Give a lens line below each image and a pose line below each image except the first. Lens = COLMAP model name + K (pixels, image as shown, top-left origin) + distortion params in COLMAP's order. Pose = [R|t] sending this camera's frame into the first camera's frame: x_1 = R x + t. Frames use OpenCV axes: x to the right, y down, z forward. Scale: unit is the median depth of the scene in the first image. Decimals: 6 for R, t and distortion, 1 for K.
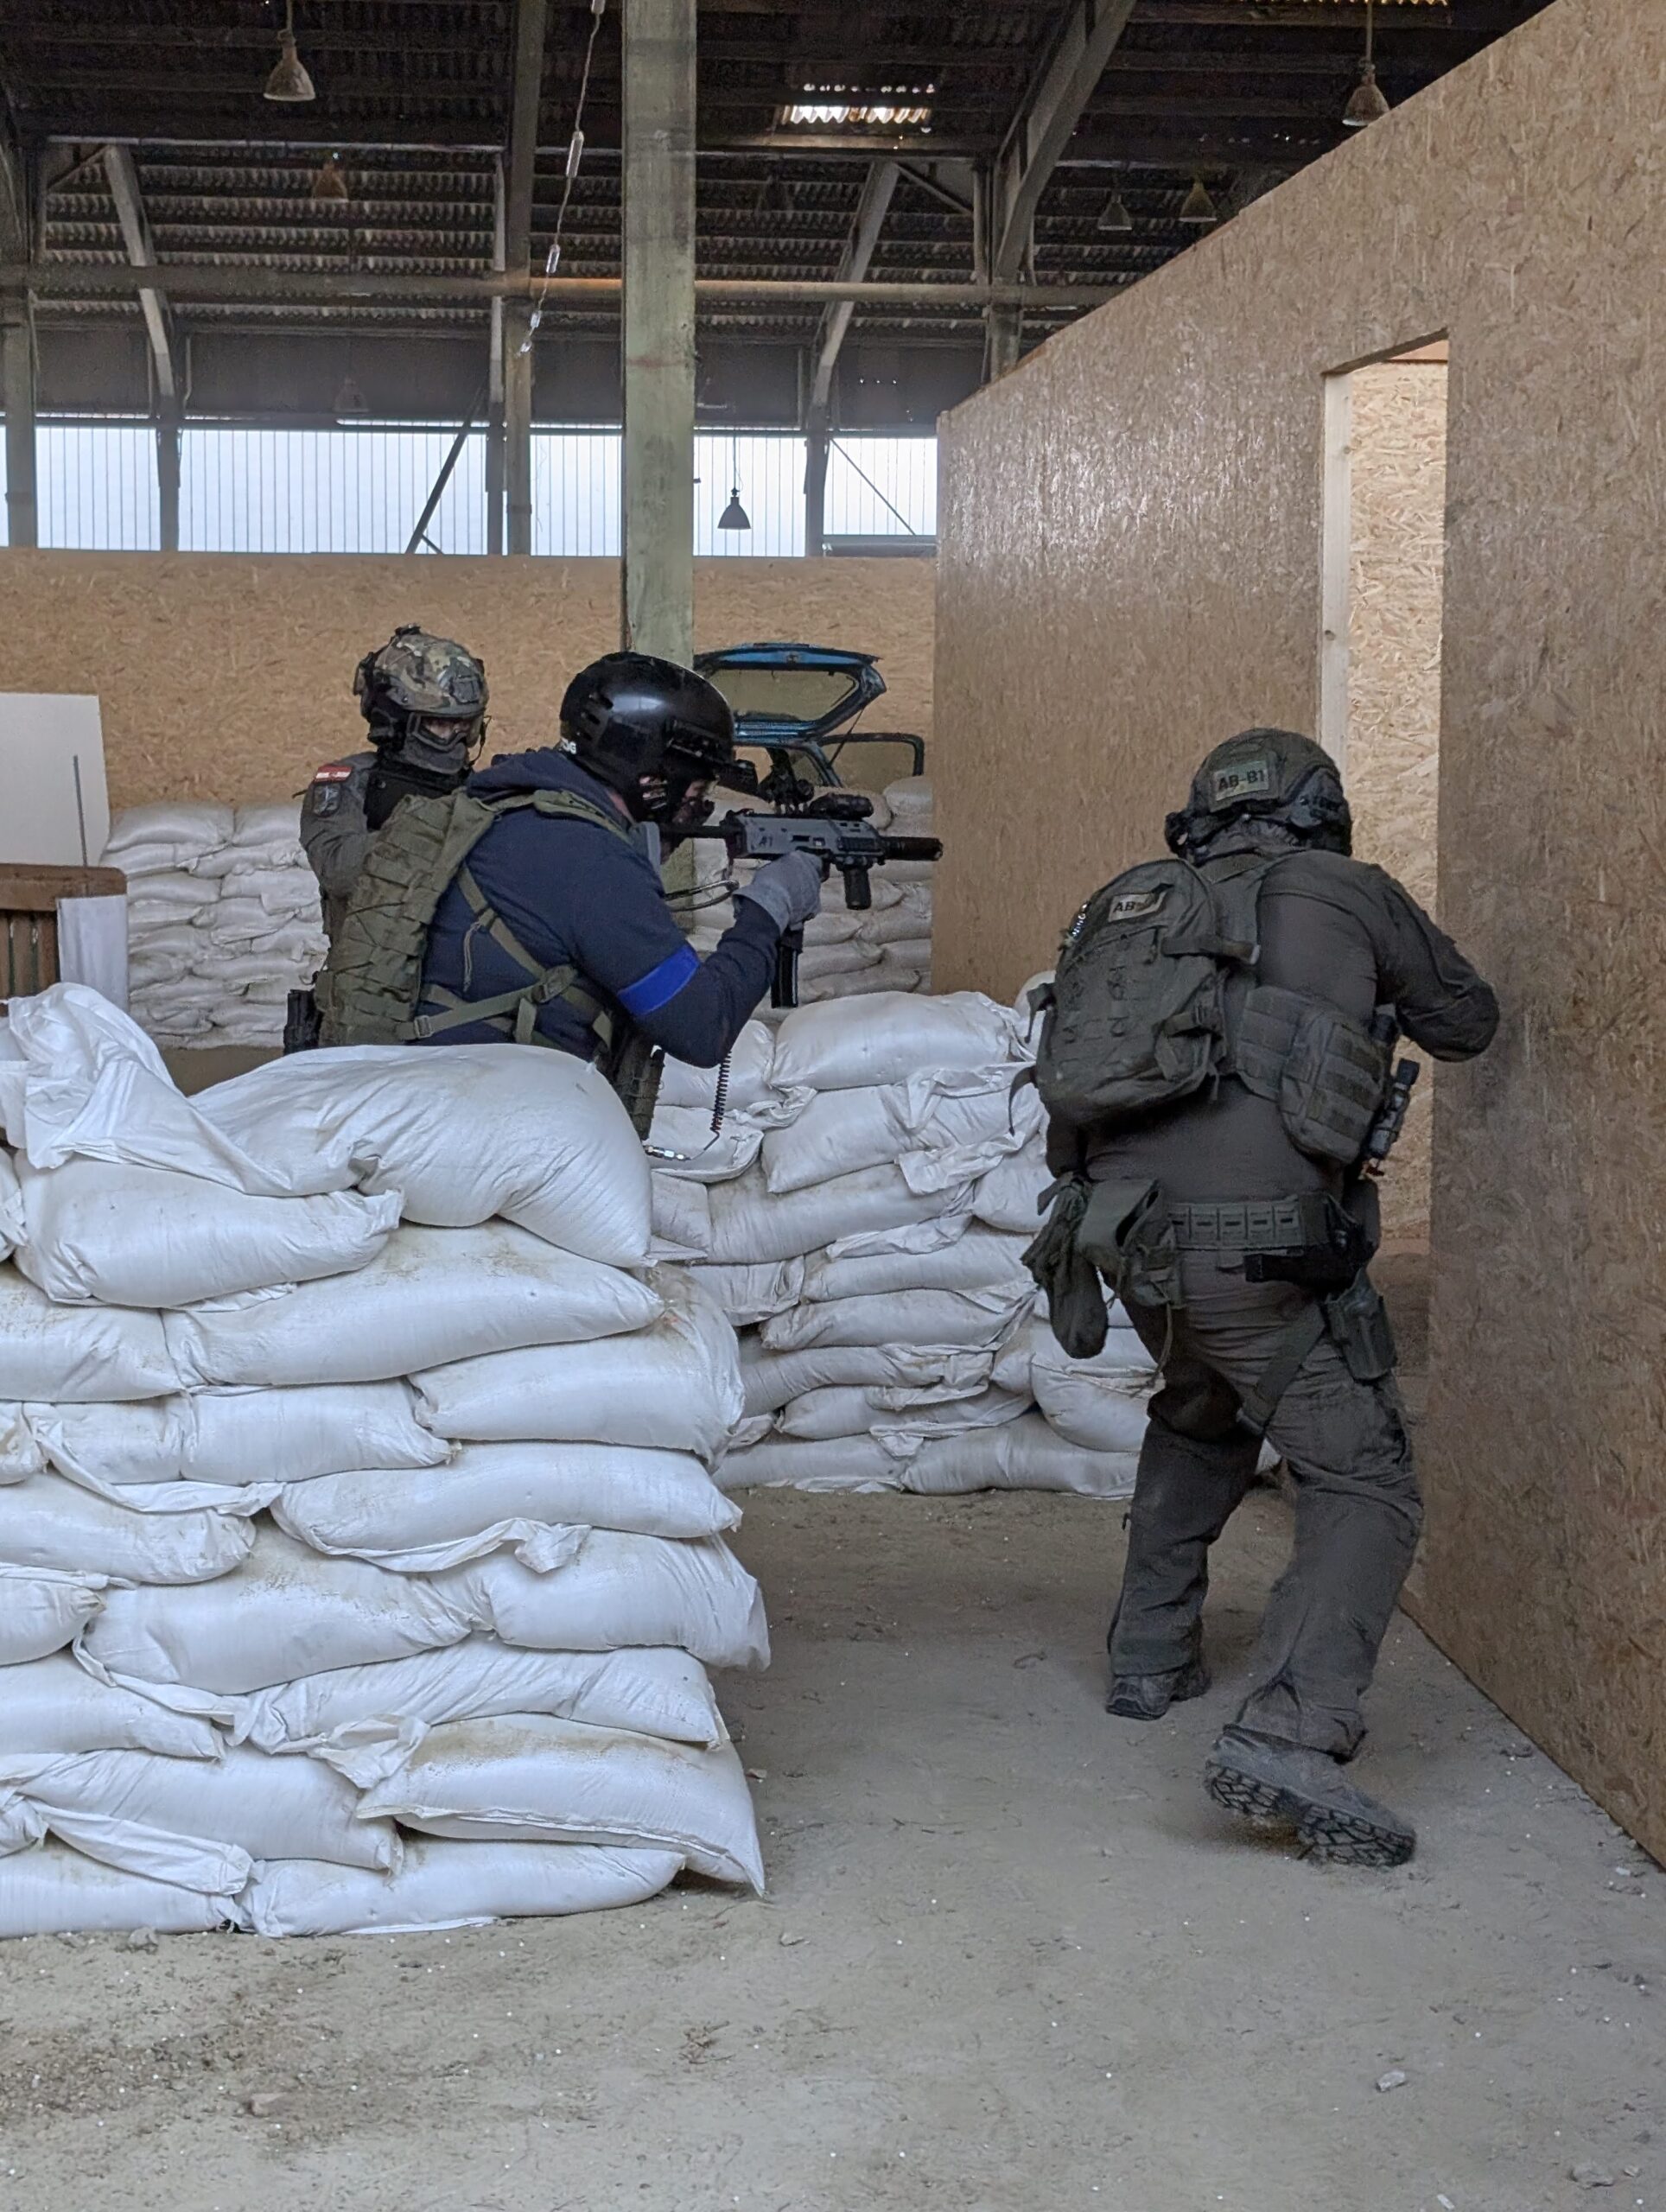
lens RADIAL K [[3931.8, 0, 839.2], [0, 3931.8, 1107.8], [0, 0, 1]] dist [0.037921, 0.000000]
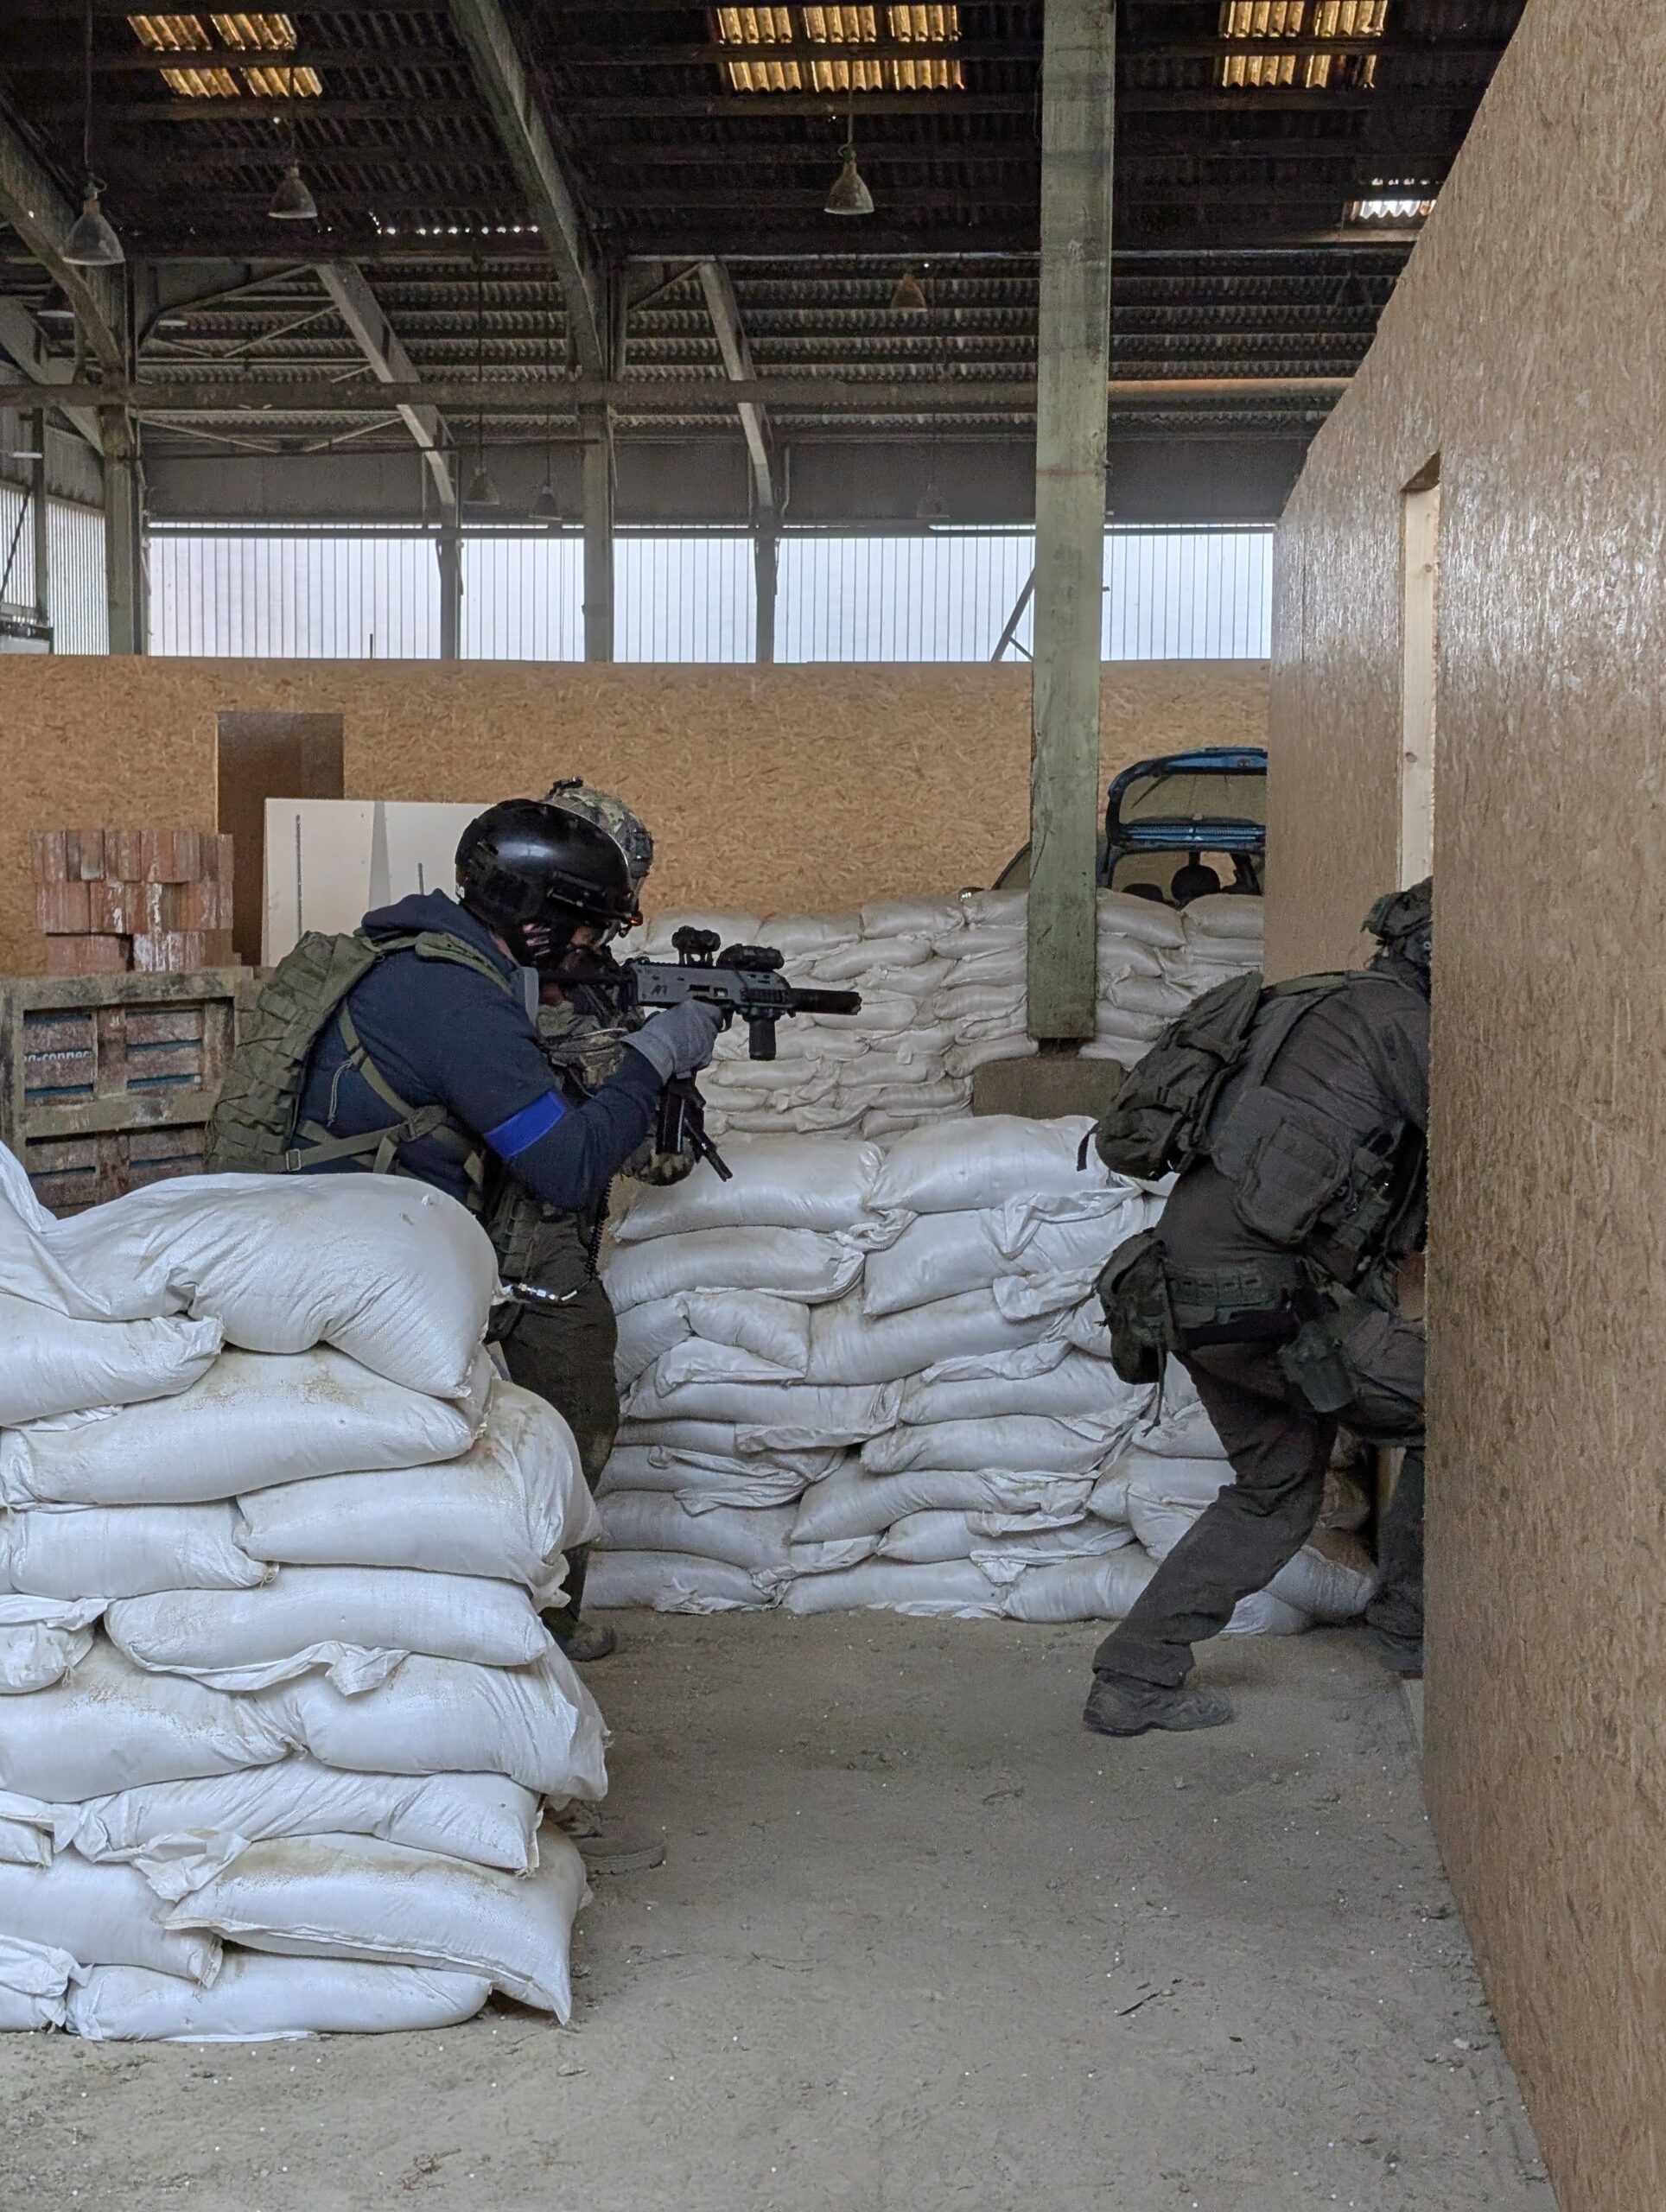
lens RADIAL K [[3931.8, 0, 831.9], [0, 3931.8, 1169.2], [0, 0, 1]] dist [0.037921, 0.000000]
pose [[0.983095, 0.011773, -0.182715, 0.163644], [-0.013273, 0.999888, -0.006987, -0.008840], [0.182612, 0.009294, 0.983141, 0.014264]]
